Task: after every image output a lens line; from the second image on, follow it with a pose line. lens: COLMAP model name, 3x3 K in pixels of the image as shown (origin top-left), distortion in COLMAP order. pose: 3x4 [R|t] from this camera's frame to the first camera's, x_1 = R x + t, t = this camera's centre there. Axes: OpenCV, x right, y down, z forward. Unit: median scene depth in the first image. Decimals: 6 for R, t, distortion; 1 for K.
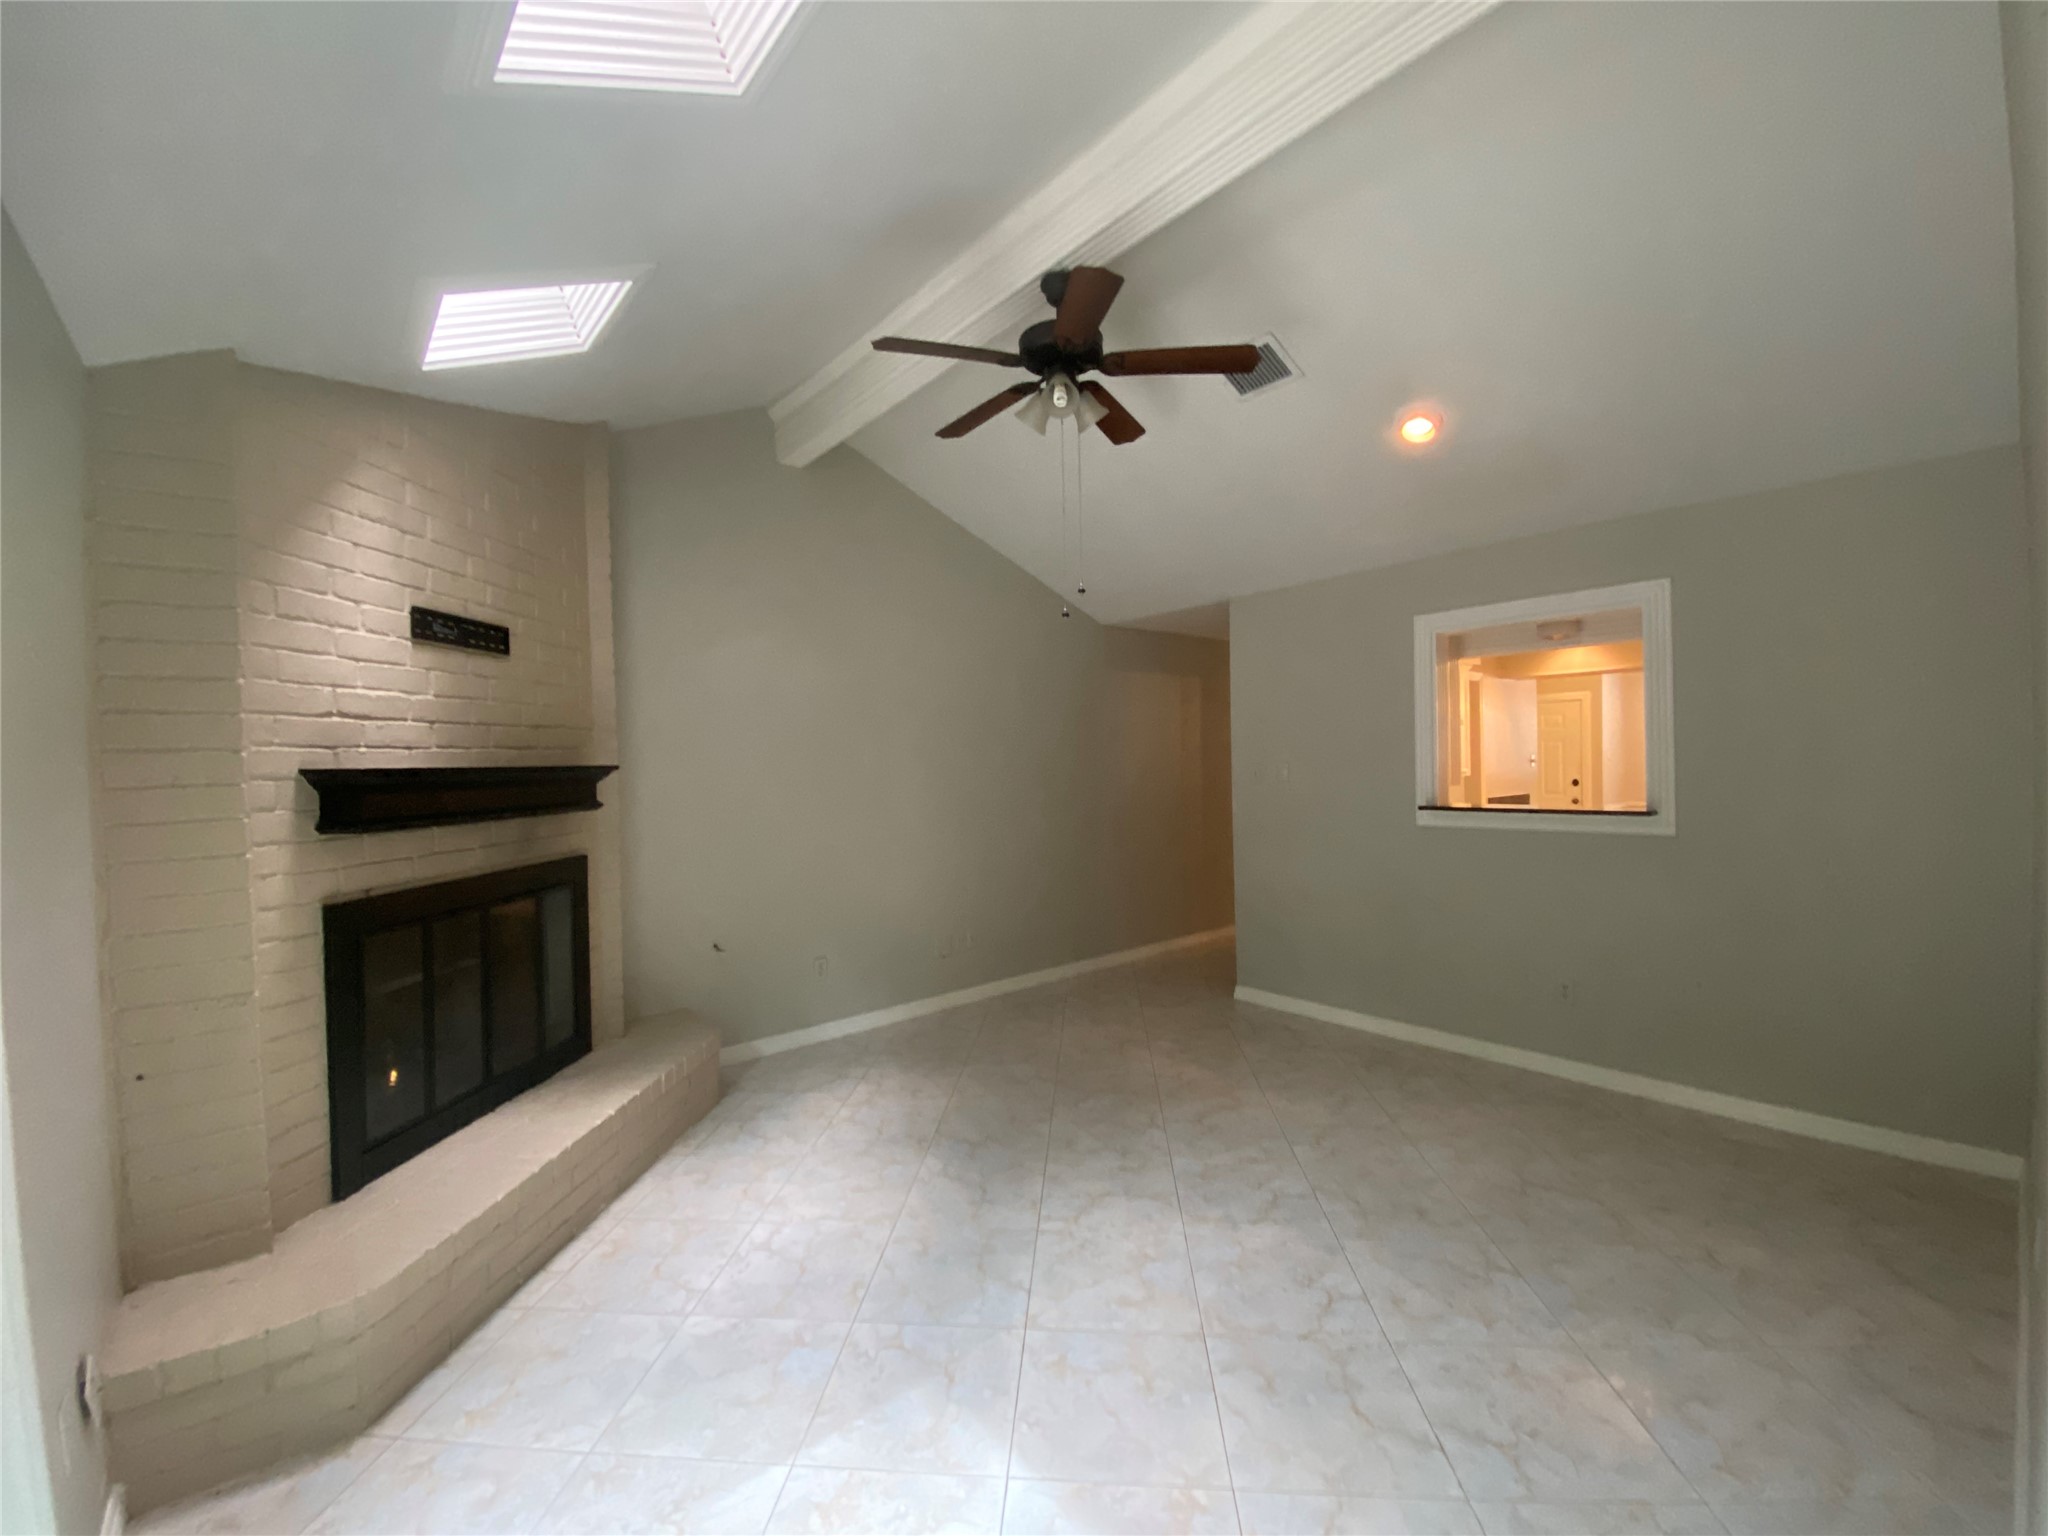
lens RADIAL K [[828.2, 0, 1024.7], [0, 828.2, 773.8], [0, 0, 1]] dist [0.002346, -0.009856]
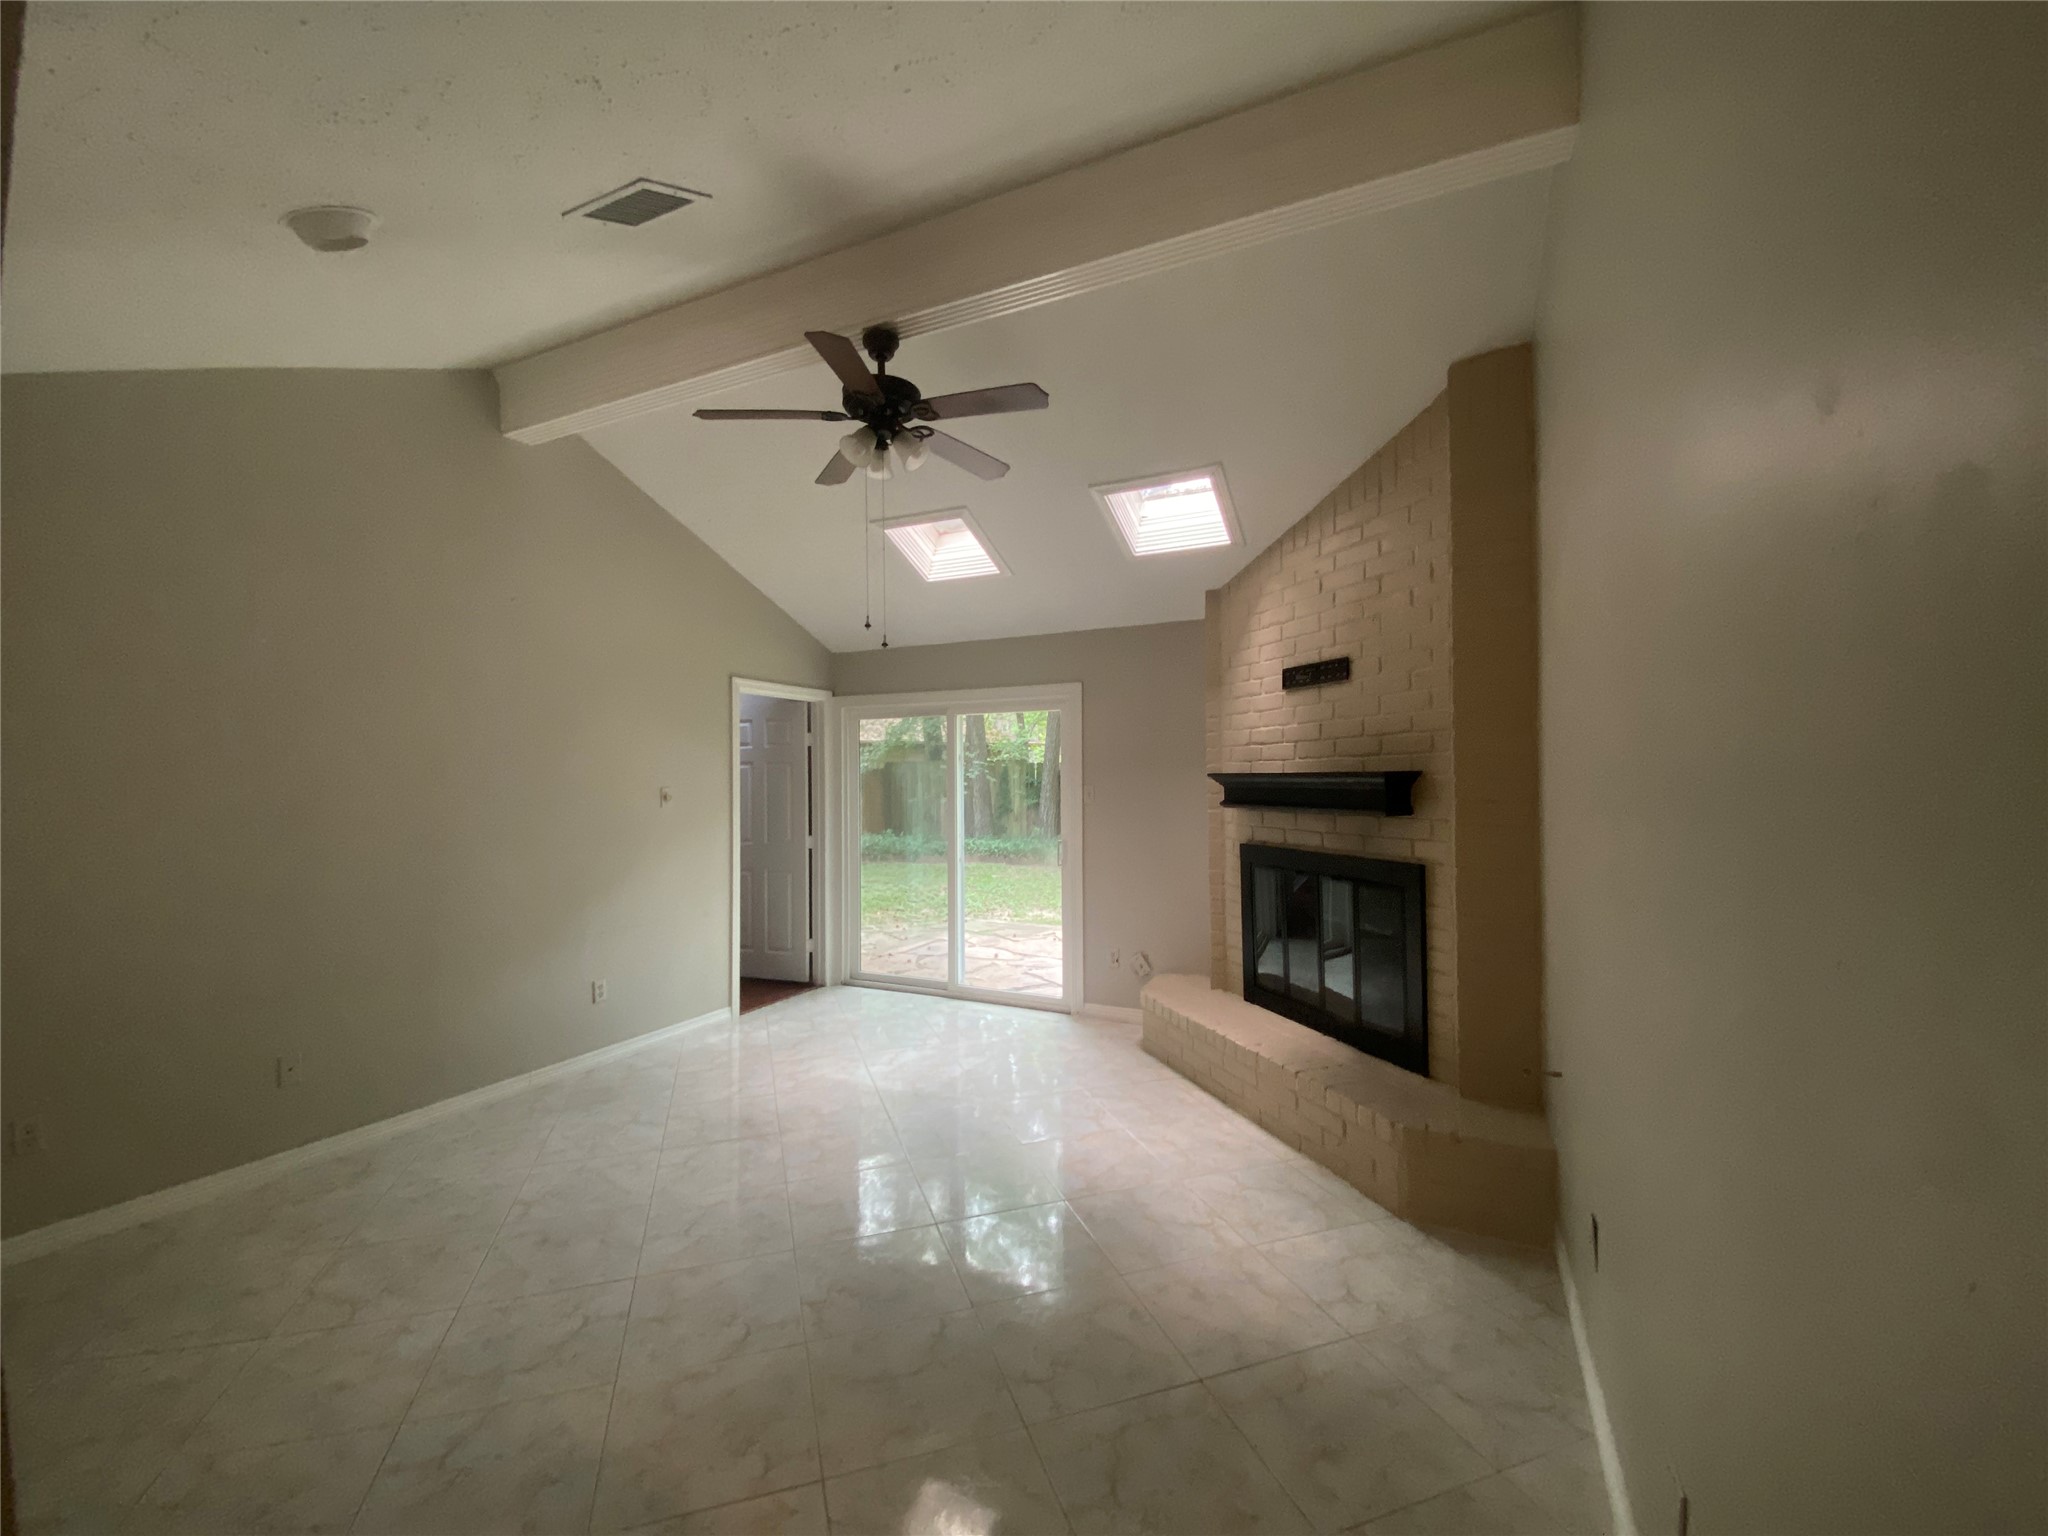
lens RADIAL K [[828.2, 0, 1024.8], [0, 828.2, 764.4], [0, 0, 1]] dist [0.002346, -0.009856]
pose [[-0.912717, 0.023385, -0.407922, 0.346239], [0.020520, 0.999724, 0.011397, -0.049509], [0.408076, 0.002032, -0.912946, 2.188659]]
